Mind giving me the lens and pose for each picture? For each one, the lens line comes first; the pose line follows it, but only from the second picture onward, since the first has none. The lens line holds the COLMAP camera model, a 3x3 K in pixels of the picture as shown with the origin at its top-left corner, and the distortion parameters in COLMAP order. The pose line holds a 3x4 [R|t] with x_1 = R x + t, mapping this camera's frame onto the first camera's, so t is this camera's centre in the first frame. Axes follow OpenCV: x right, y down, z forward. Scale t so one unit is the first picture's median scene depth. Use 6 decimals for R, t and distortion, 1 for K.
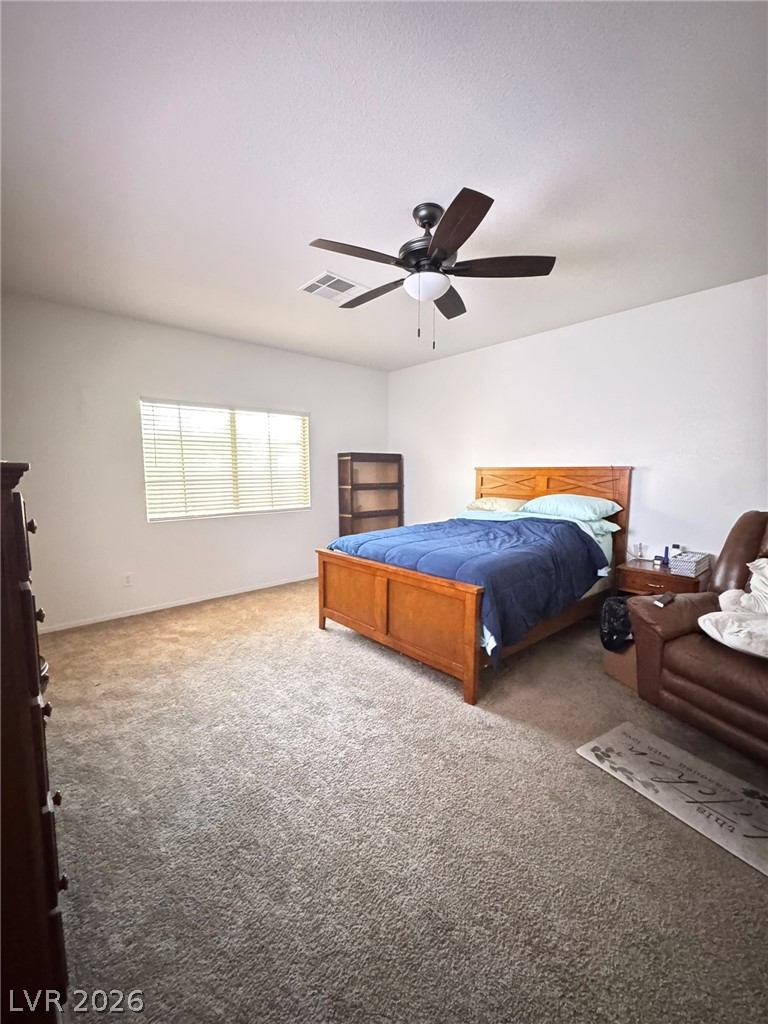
lens RADIAL K [[408.9, 0, 383.0], [0, 408.9, 510.0], [0, 0, 1]] dist [-0.002402, 0.000317]
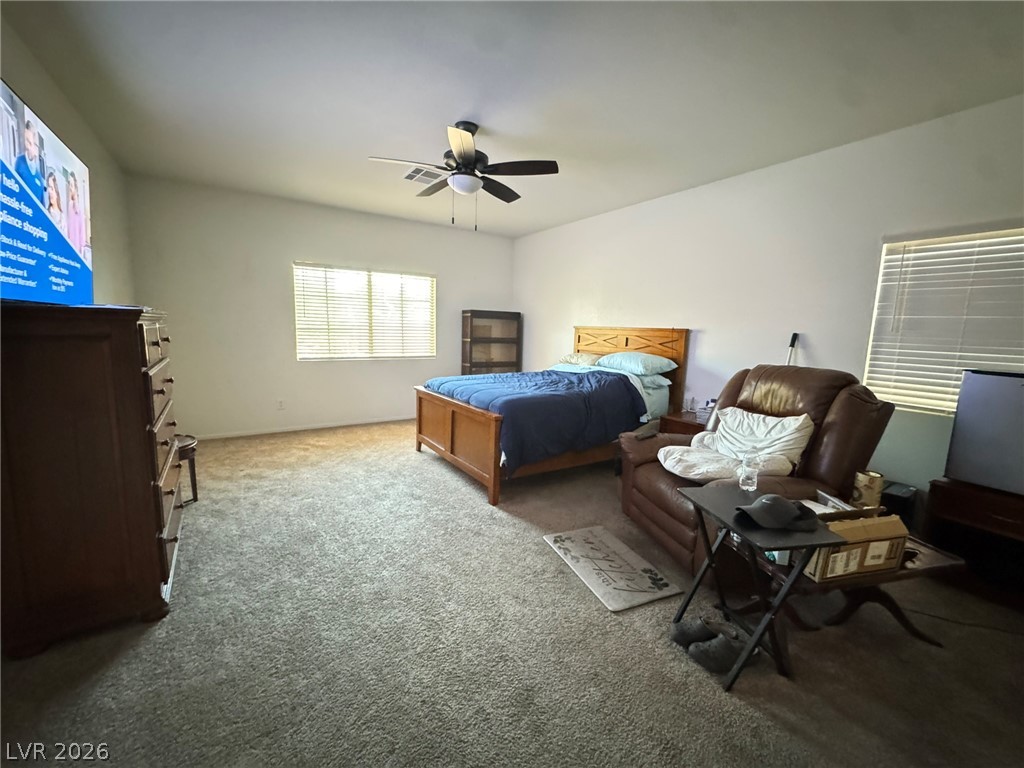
lens RADIAL K [[408.9, 0, 512.4], [0, 408.9, 383.0], [0, 0, 1]] dist [-0.002402, 0.000317]
pose [[0.988550, 0.052188, -0.141584, 0.312950], [-0.046972, 0.998098, 0.039932, 0.020278], [0.143399, -0.032824, 0.989121, -0.194529]]
